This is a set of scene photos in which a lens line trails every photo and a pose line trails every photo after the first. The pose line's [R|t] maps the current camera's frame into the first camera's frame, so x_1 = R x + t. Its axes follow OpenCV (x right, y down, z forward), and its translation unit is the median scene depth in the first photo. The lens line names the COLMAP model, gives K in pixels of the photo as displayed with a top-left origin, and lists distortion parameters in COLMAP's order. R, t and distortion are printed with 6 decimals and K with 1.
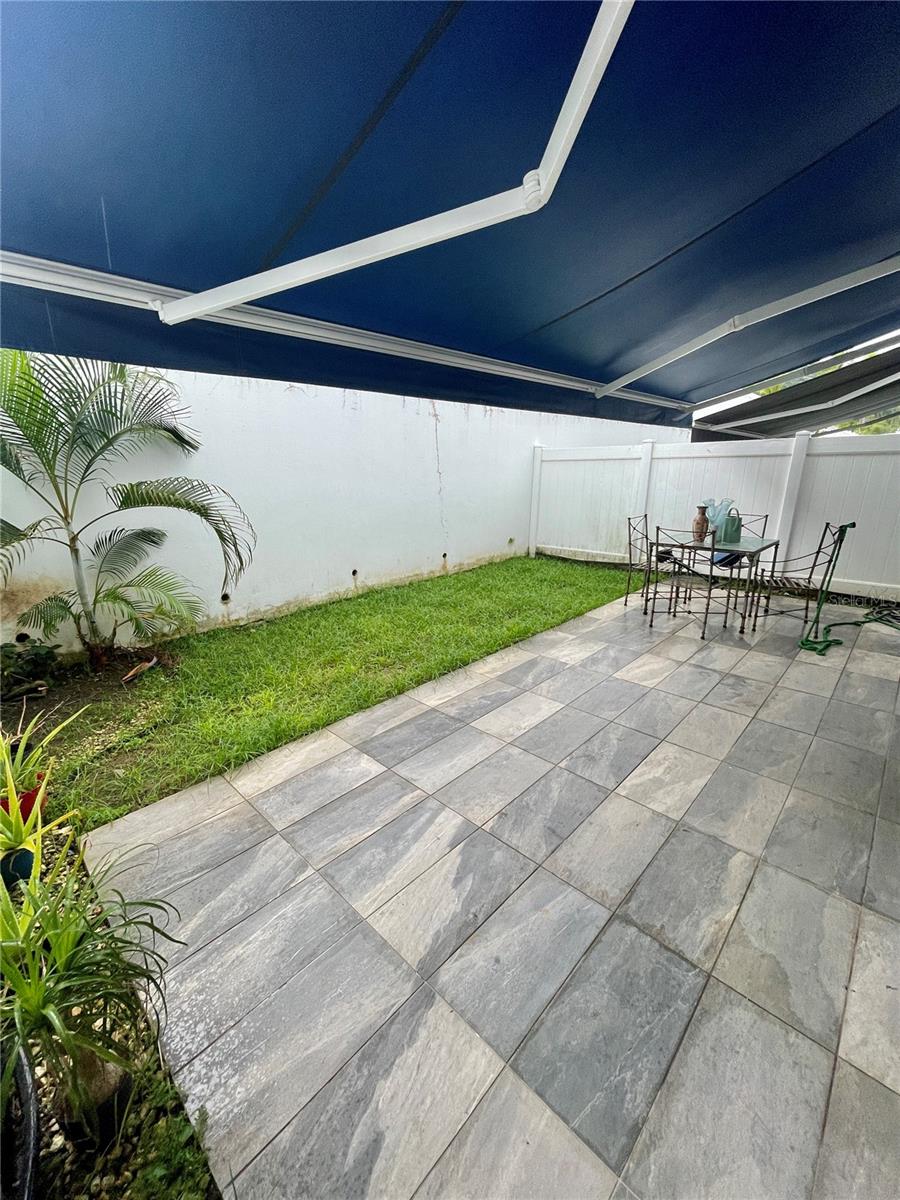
lens RADIAL K [[482.5, 0, 450.0], [0, 482.5, 600.0], [0, 0, 1]] dist [0.000727, 0.000028]
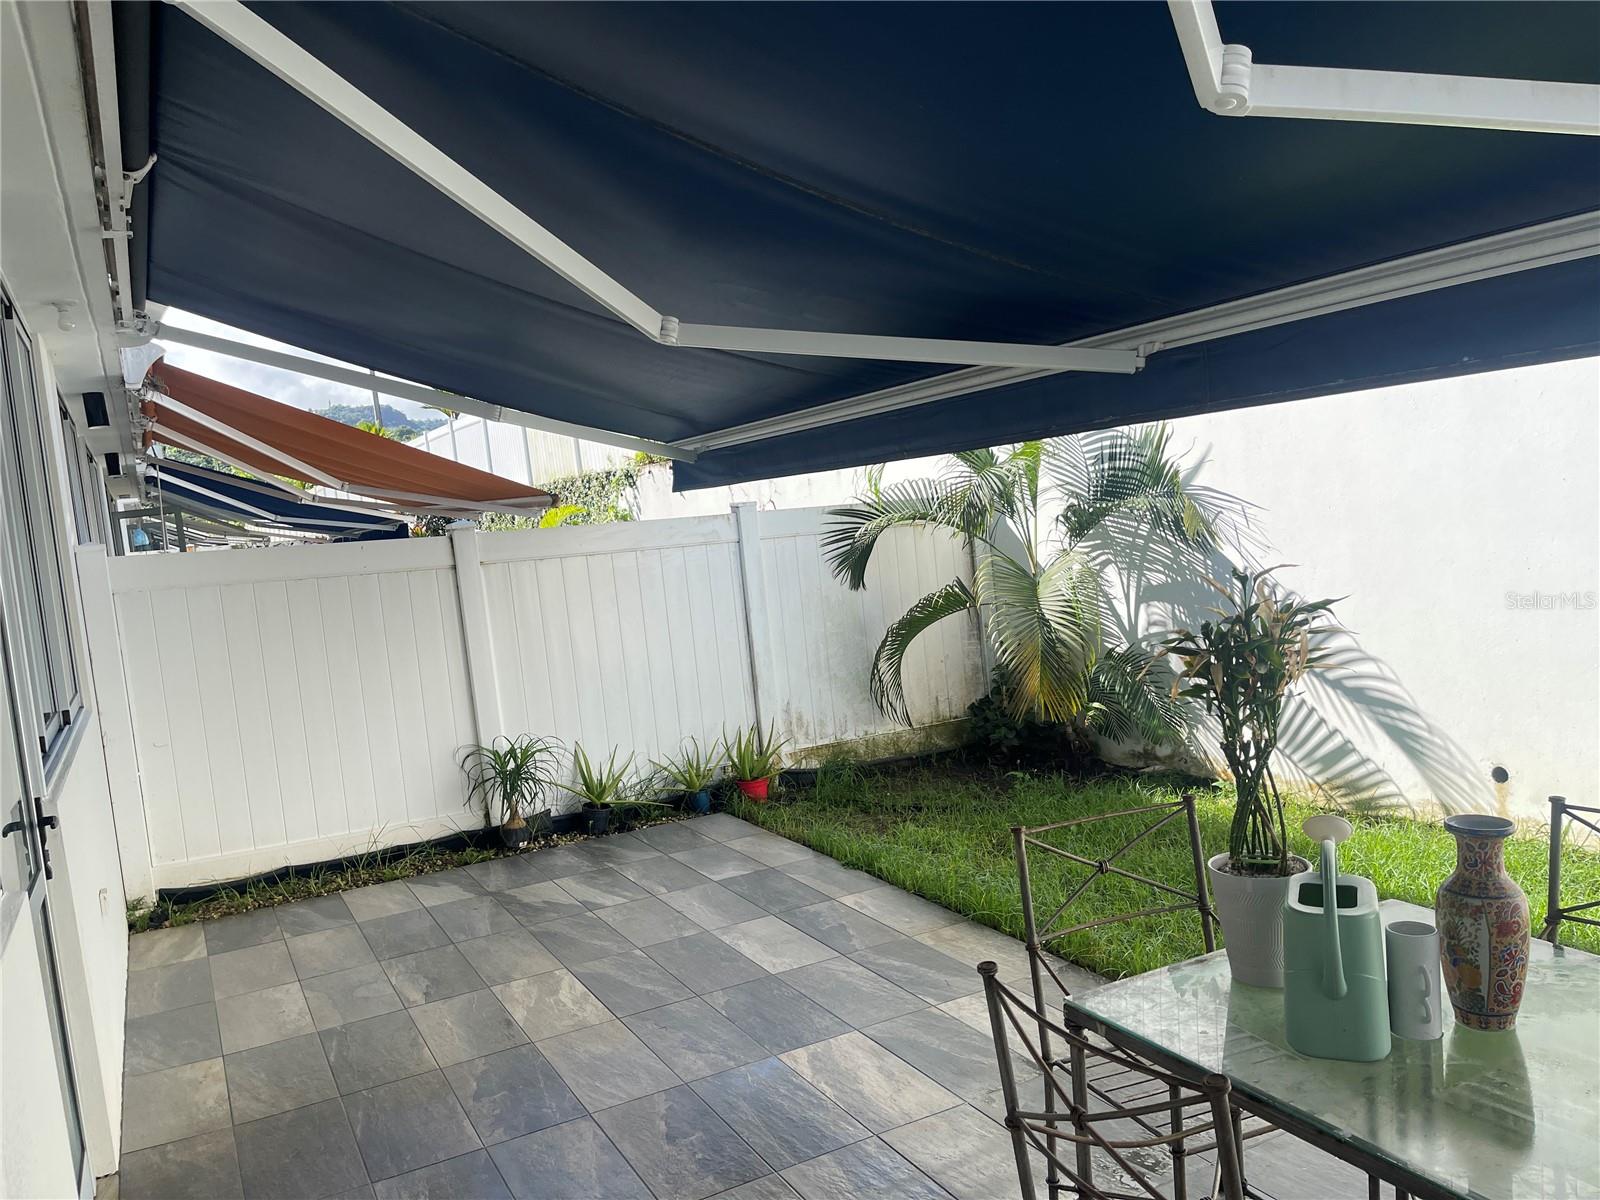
lens RADIAL K [[1203.4, 0, 800.0], [0, 1203.4, 600.0], [0, 0, 1]] dist [0.003121, -0.005648]
pose [[-0.296174, 0.102605, -0.949607, 1.946405], [-0.181639, 0.970019, 0.161462, -0.569013], [0.937704, 0.220307, -0.268657, 1.653899]]
